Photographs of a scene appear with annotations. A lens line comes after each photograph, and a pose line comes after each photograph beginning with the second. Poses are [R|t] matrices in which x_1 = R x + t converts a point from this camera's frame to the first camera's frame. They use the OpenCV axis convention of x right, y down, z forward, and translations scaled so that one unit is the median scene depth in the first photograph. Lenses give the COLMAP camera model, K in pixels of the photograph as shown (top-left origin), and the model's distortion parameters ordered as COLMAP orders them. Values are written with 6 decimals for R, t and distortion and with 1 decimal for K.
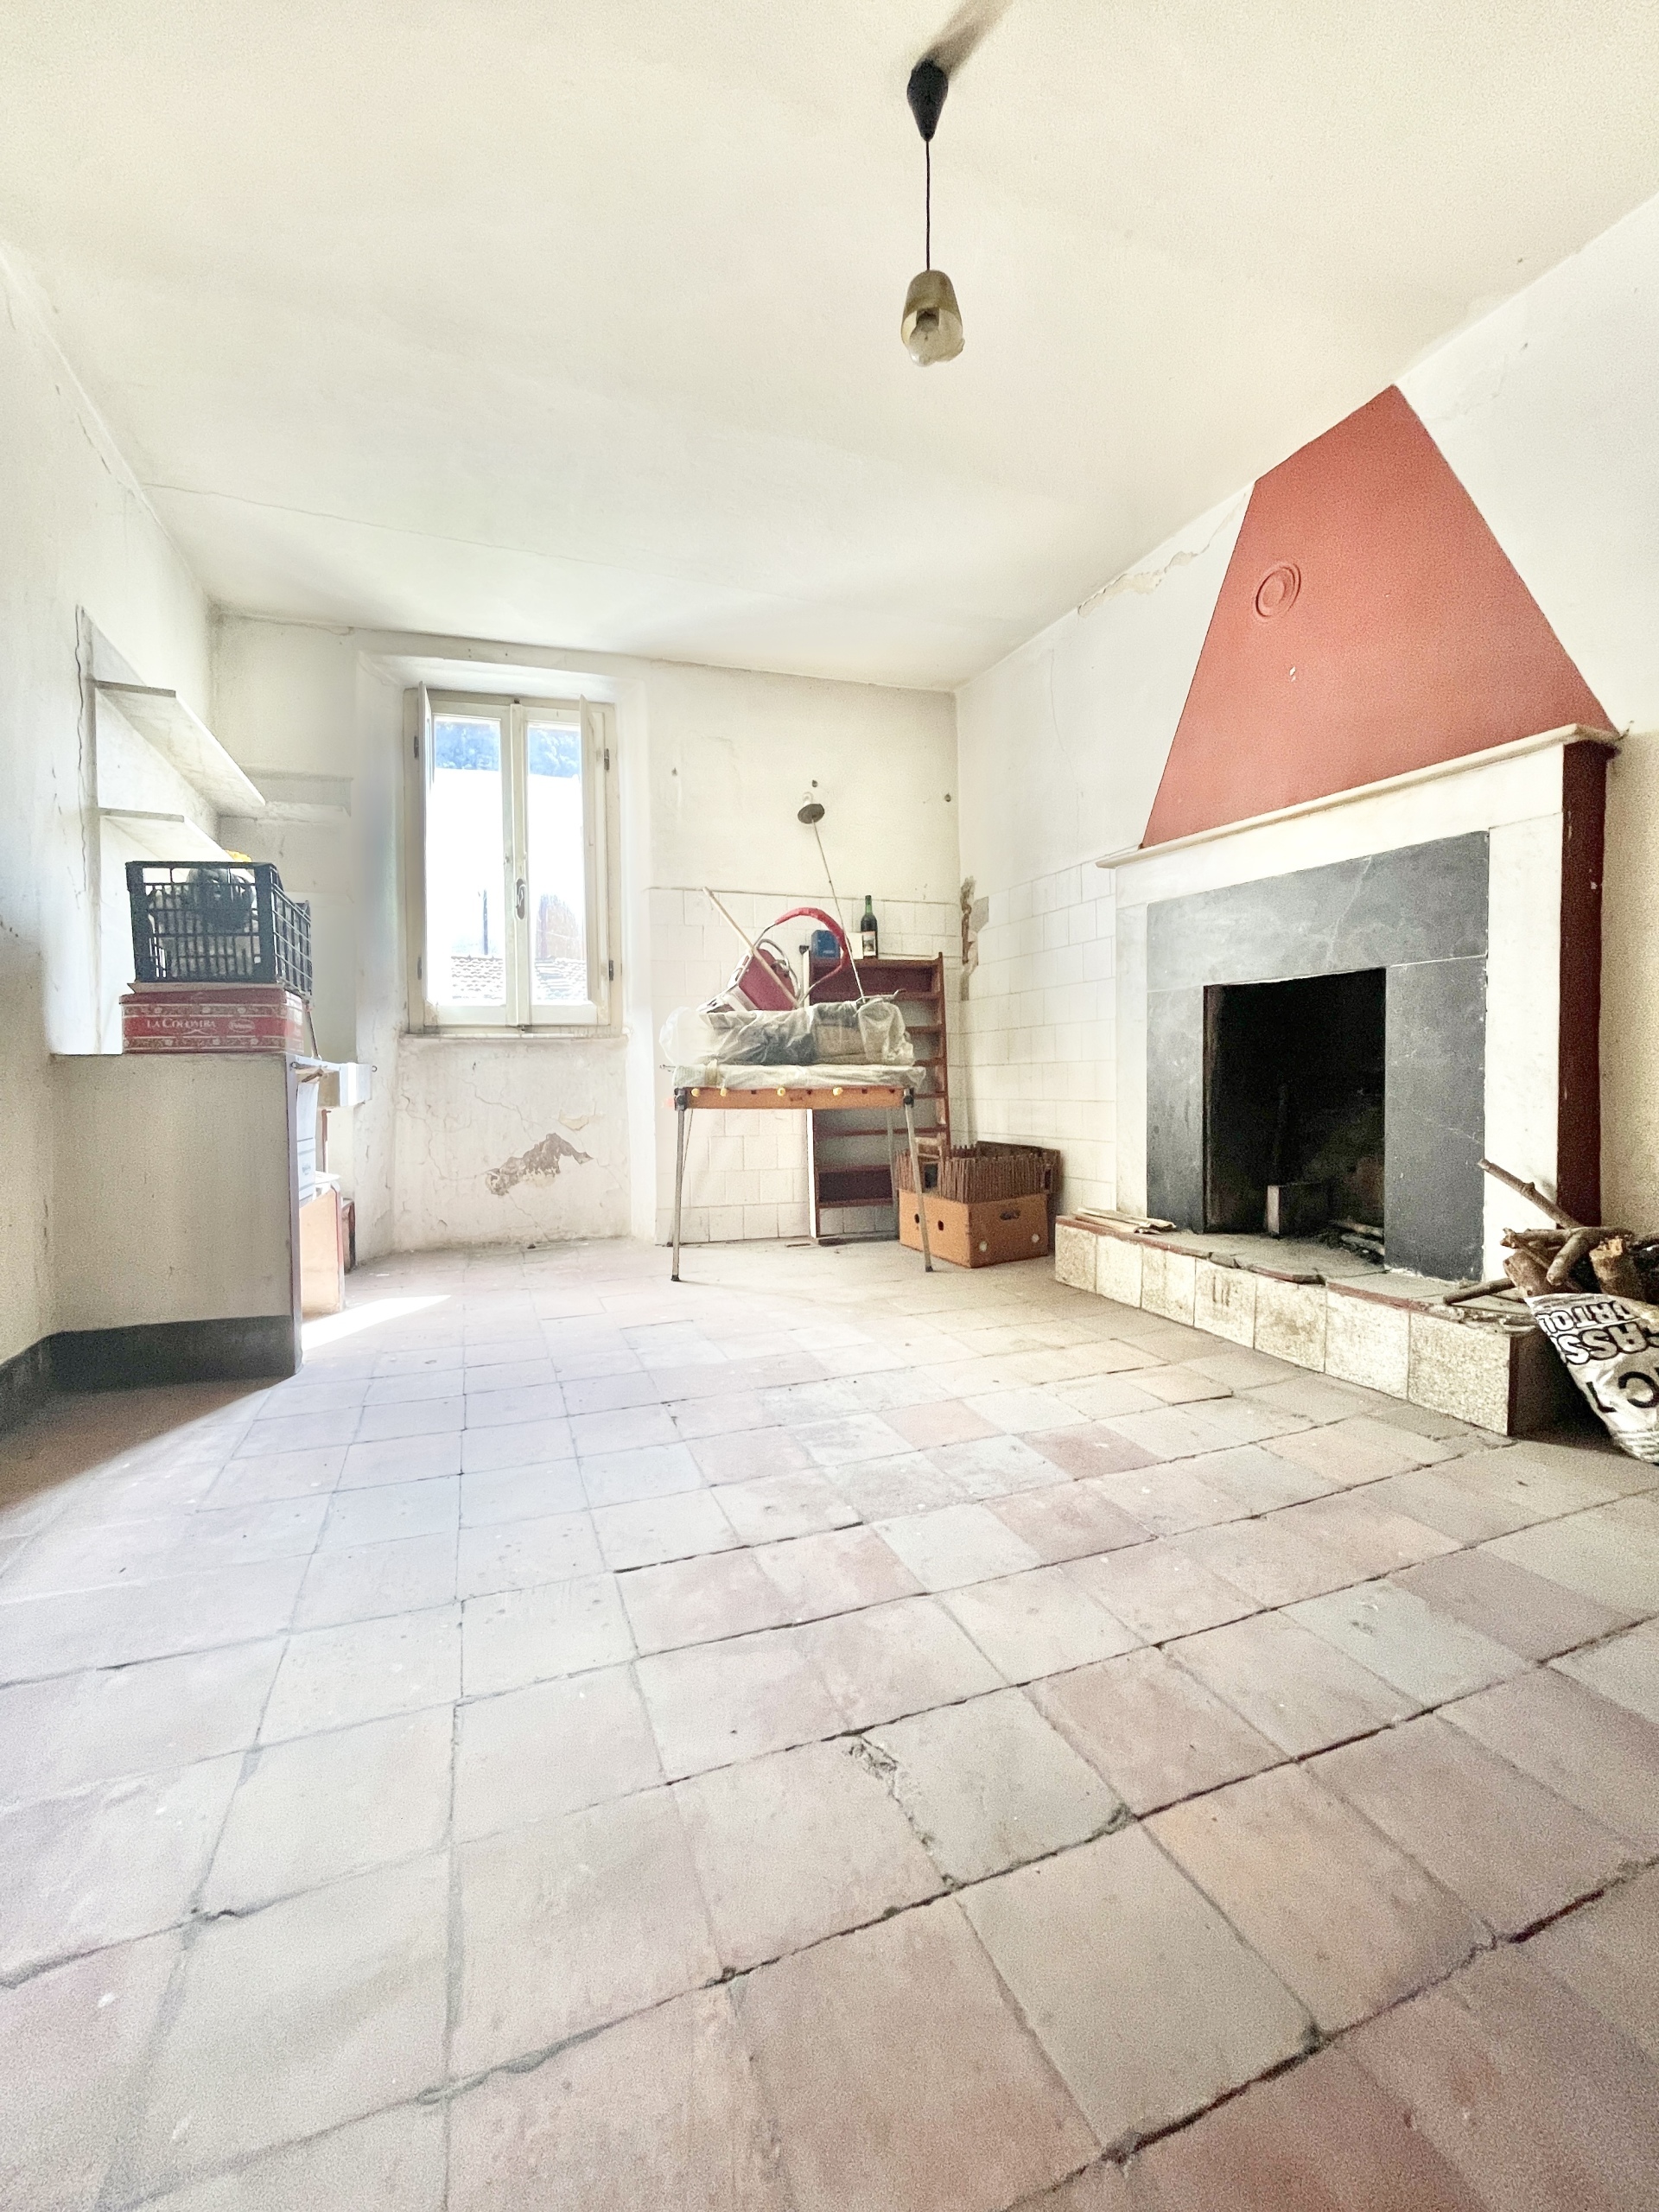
lens RADIAL K [[892.1, 0, 824.5], [0, 892.1, 1094.3], [0, 0, 1]] dist [0.001204, -0.001042]
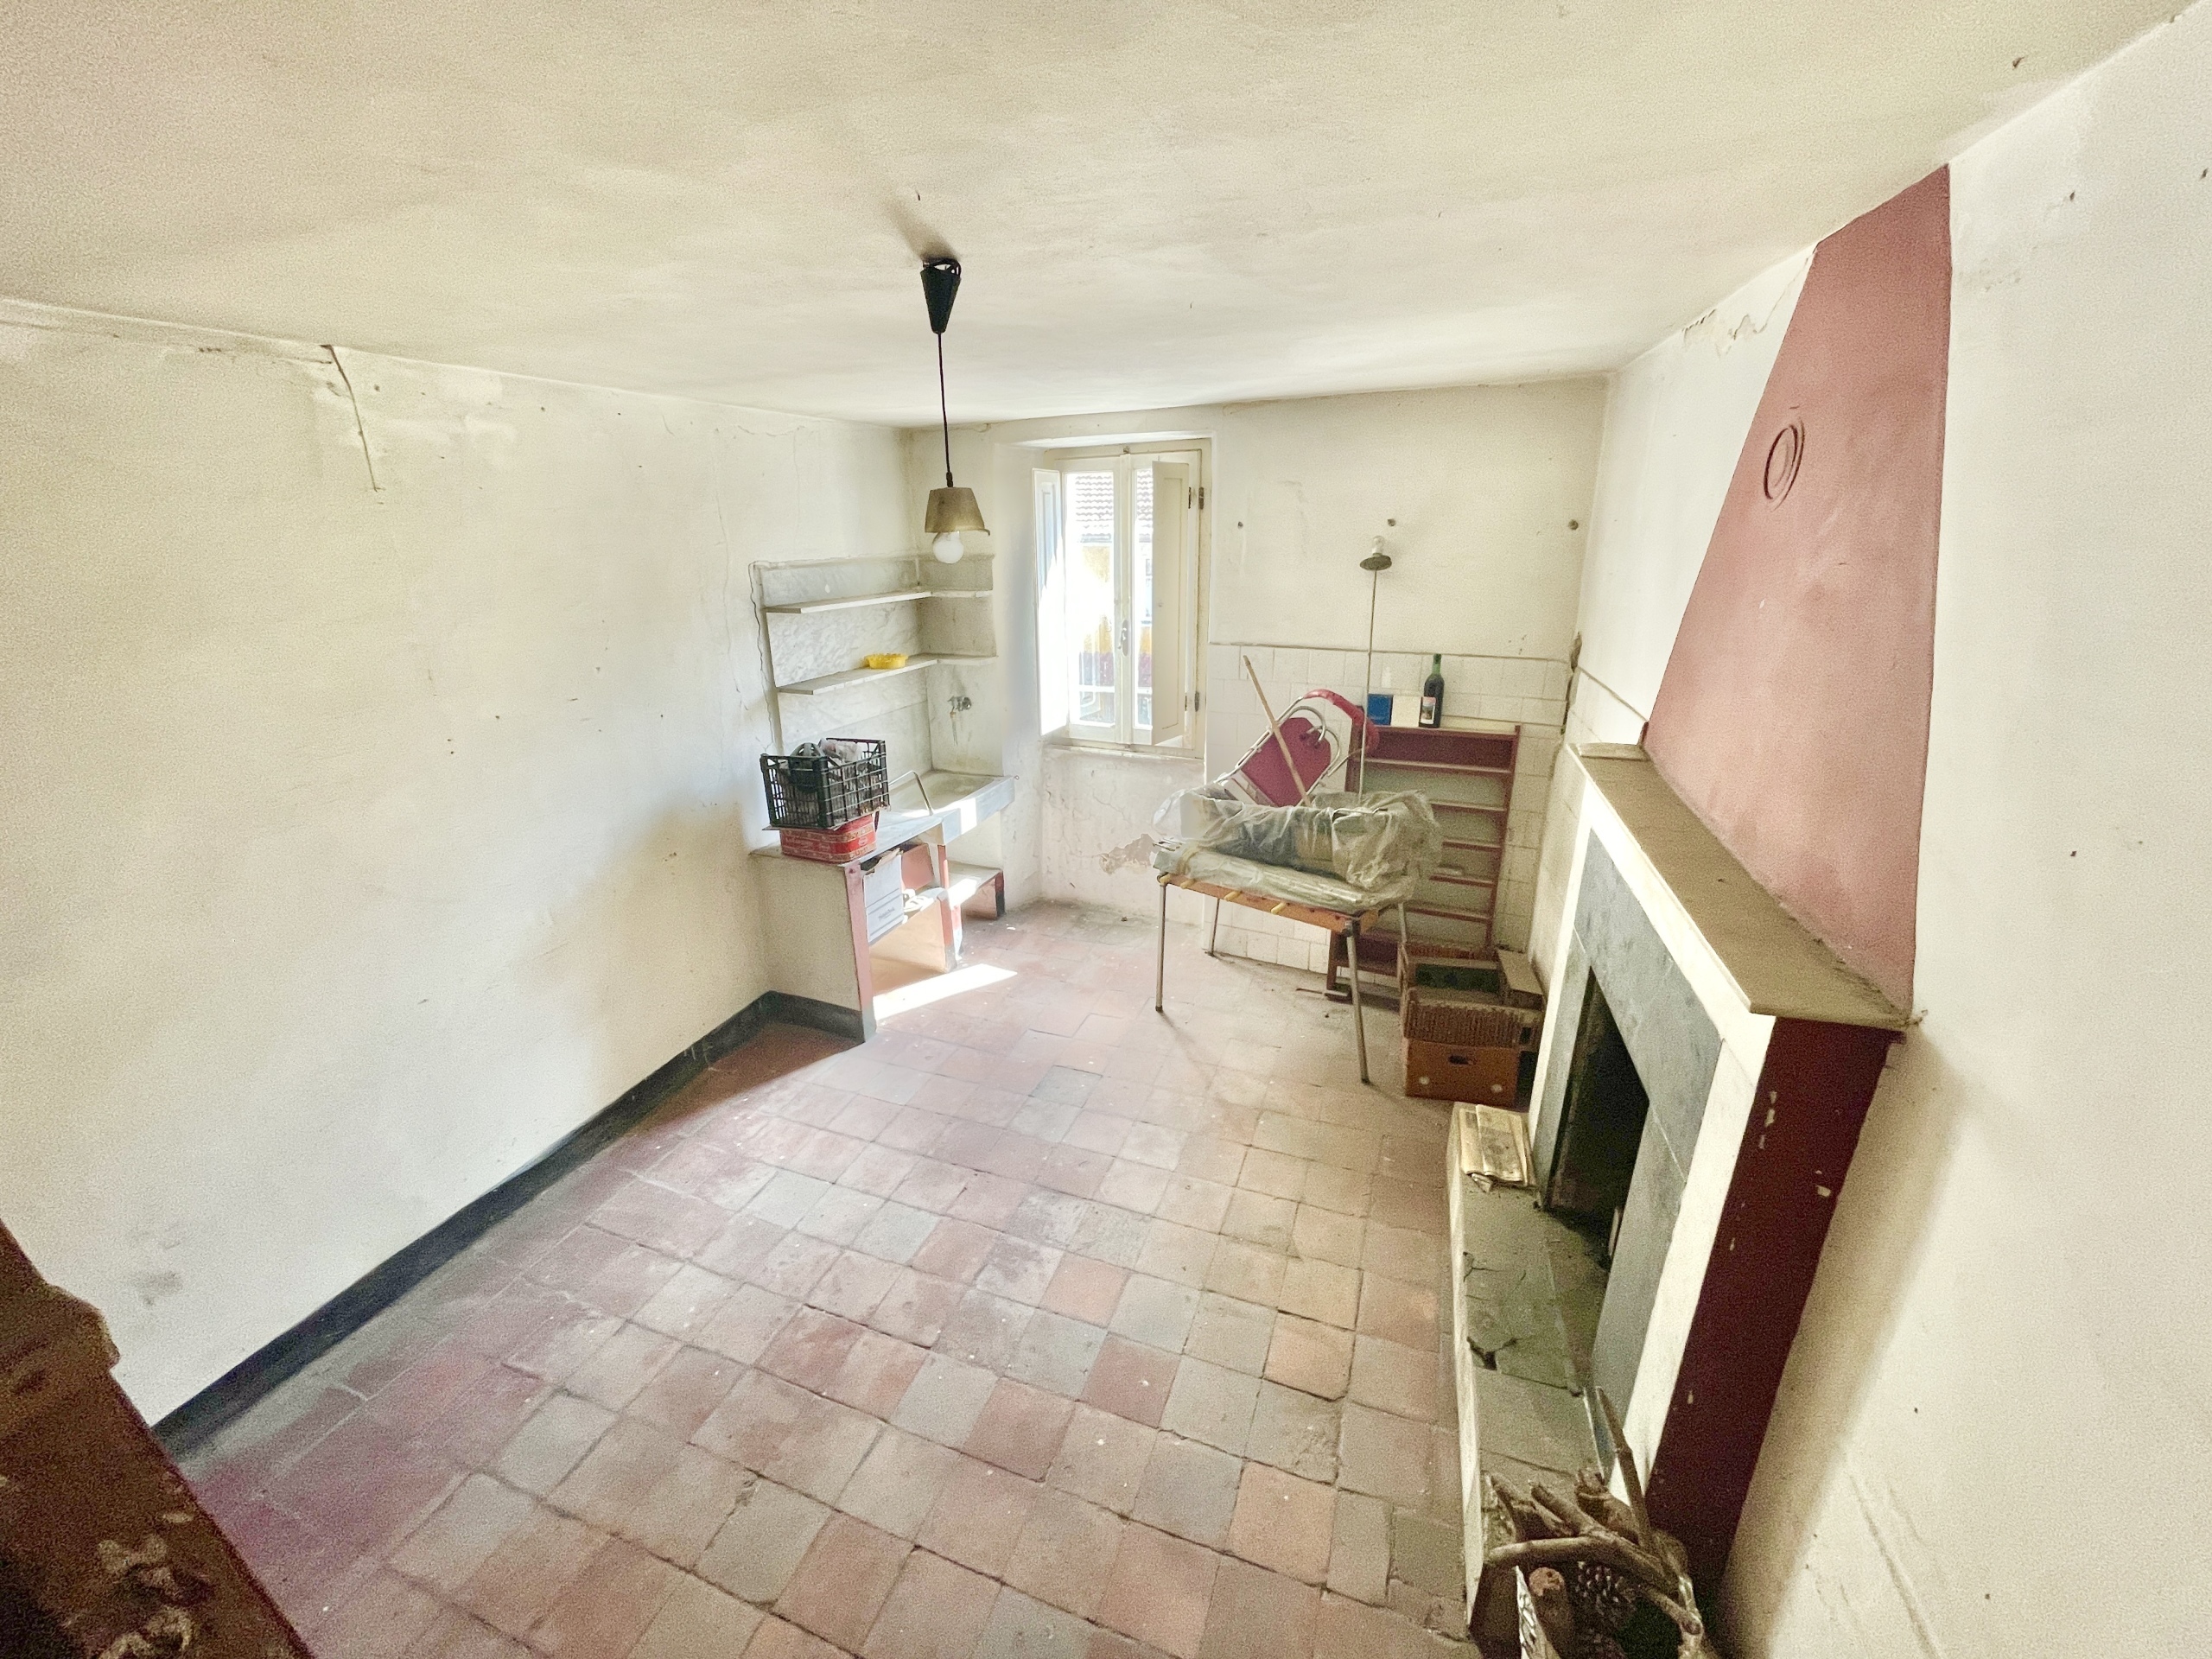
lens RADIAL K [[892.1, 0, 1101.5], [0, 892.1, 832.3], [0, 0, 1]] dist [0.001204, -0.001042]
pose [[0.740432, 0.223014, -0.634054, 0.706889], [-0.004826, 0.945089, 0.326778, -0.603231], [0.672114, -0.238897, 0.700850, 0.197690]]
